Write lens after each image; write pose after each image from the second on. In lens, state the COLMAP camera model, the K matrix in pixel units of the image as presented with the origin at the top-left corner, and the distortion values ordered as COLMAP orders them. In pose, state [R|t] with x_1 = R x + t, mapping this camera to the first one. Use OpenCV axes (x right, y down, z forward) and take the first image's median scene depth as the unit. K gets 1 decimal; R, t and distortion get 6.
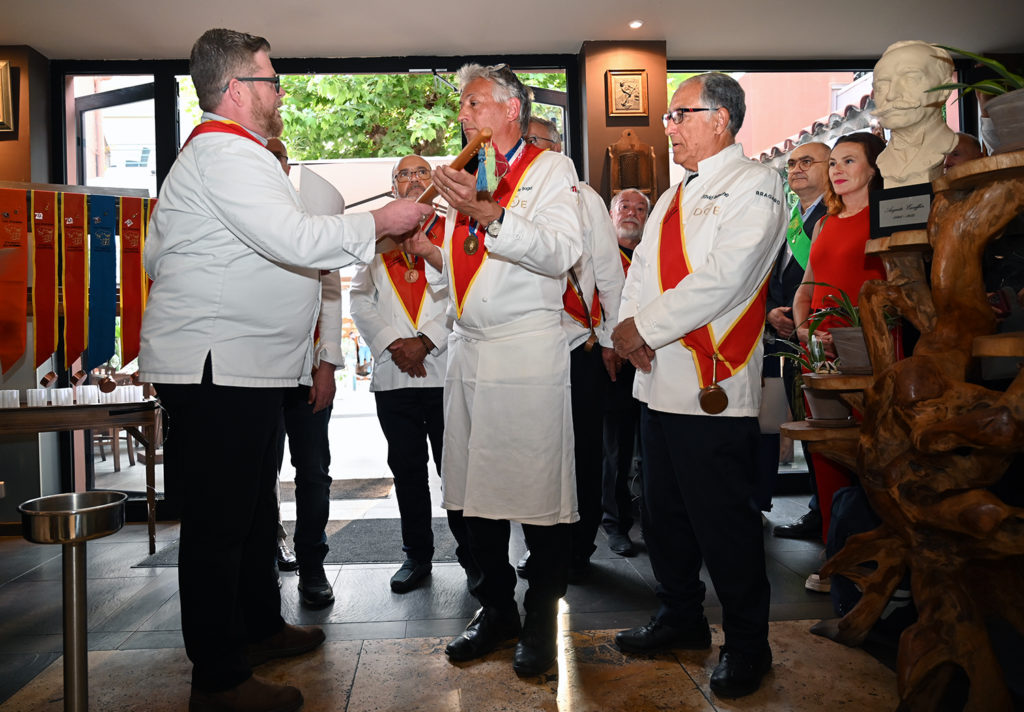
lens RADIAL K [[706.3, 0, 488.4], [0, 706.3, 339.5], [0, 0, 1]] dist [-0.000487, 0.002876]
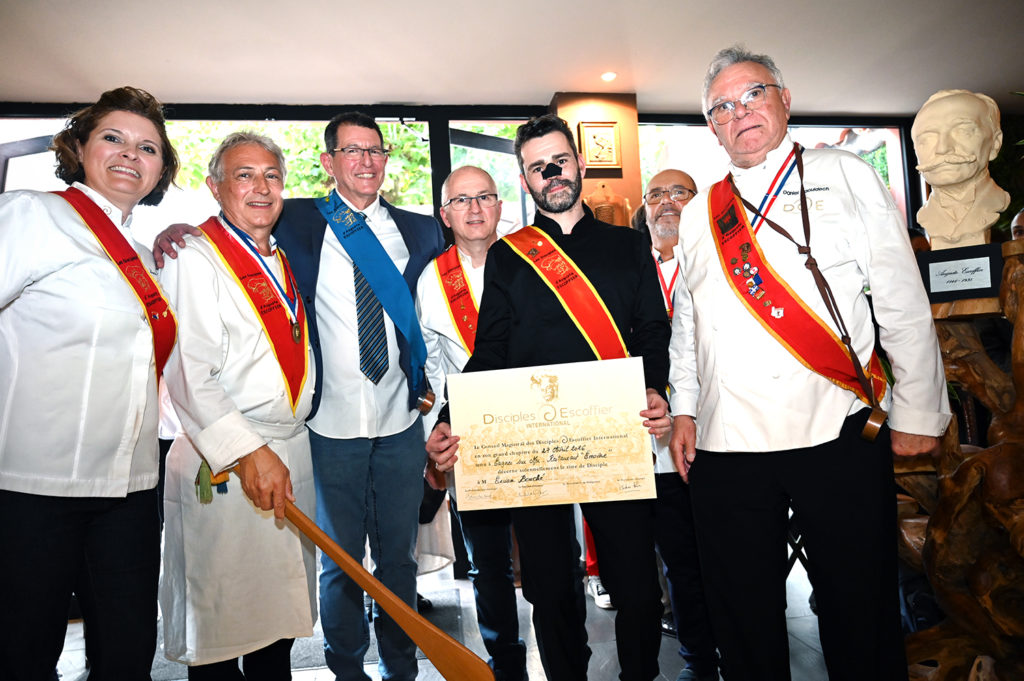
lens RADIAL K [[657.2, 0, 514.8], [0, 657.2, 347.3], [0, 0, 1]] dist [-0.001167, 0.000316]
pose [[0.992909, -0.024262, 0.116372, -0.037381], [0.028719, 0.998911, -0.036782, -0.036075], [-0.115353, 0.039863, 0.992524, 0.113474]]
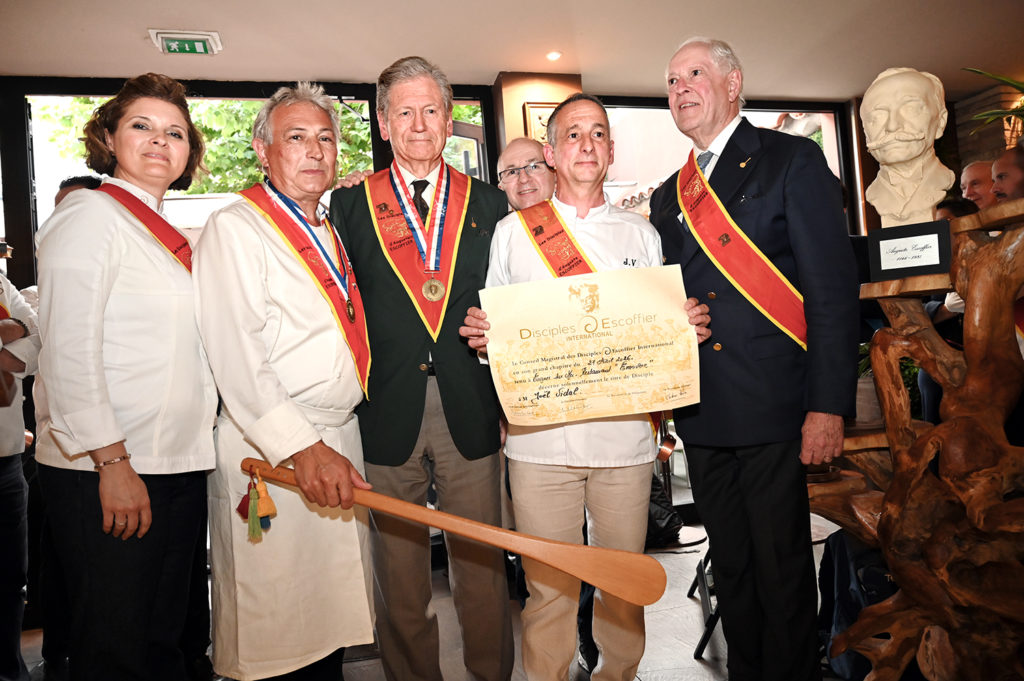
lens RADIAL K [[656.5, 0, 512.0], [0, 656.5, 340.5], [0, 0, 1]] dist [0.000120, 0.002157]
pose [[0.979591, -0.044166, 0.196089, -0.041788], [0.049585, 0.998509, -0.022812, -0.035599], [-0.194790, 0.032070, 0.980321, 0.131375]]
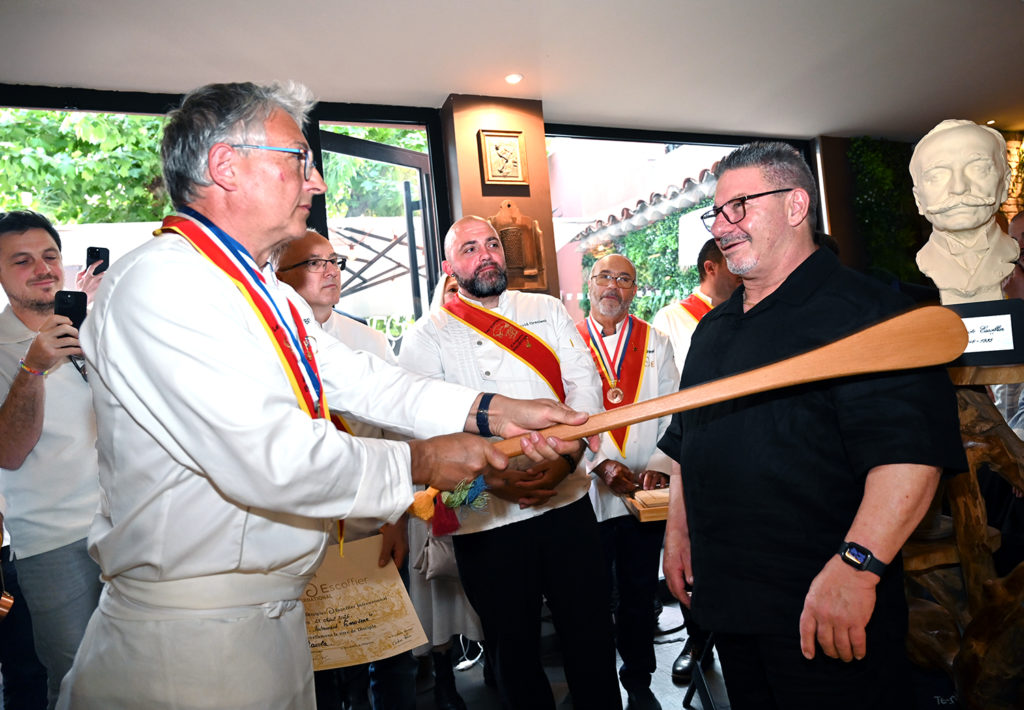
lens RADIAL K [[697.9, 0, 540.0], [0, 697.9, 351.7], [0, 0, 1]] dist [-0.004825, 0.001703]
pose [[0.939232, -0.048452, 0.339848, -0.061192], [0.066960, 0.996831, -0.042938, -0.078462], [-0.336690, 0.063085, 0.939500, 0.214112]]
